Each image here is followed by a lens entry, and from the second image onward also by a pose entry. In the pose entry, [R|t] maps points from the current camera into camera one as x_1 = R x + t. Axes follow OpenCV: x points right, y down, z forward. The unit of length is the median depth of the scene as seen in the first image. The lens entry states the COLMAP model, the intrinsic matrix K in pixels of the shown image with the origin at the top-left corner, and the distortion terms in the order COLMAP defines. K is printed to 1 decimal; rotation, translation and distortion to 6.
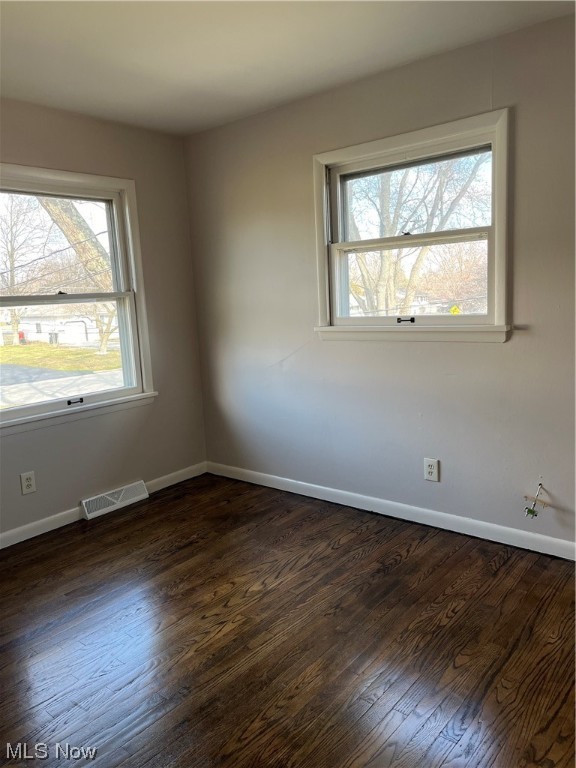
lens RADIAL K [[582.0, 0, 282.5], [0, 582.0, 386.9], [0, 0, 1]] dist [0.066199, -0.082640]
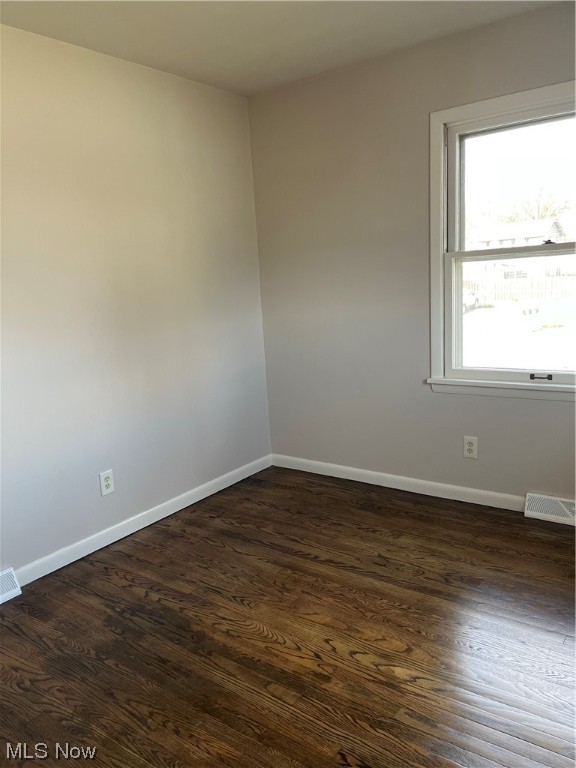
lens RADIAL K [[582.0, 0, 282.5], [0, 582.0, 386.9], [0, 0, 1]] dist [0.066199, -0.082640]
pose [[0.068629, 0.240073, -0.968326, 0.481812], [-0.103190, 0.967116, 0.232460, -0.131552], [0.992291, 0.083968, 0.091145, 0.642708]]
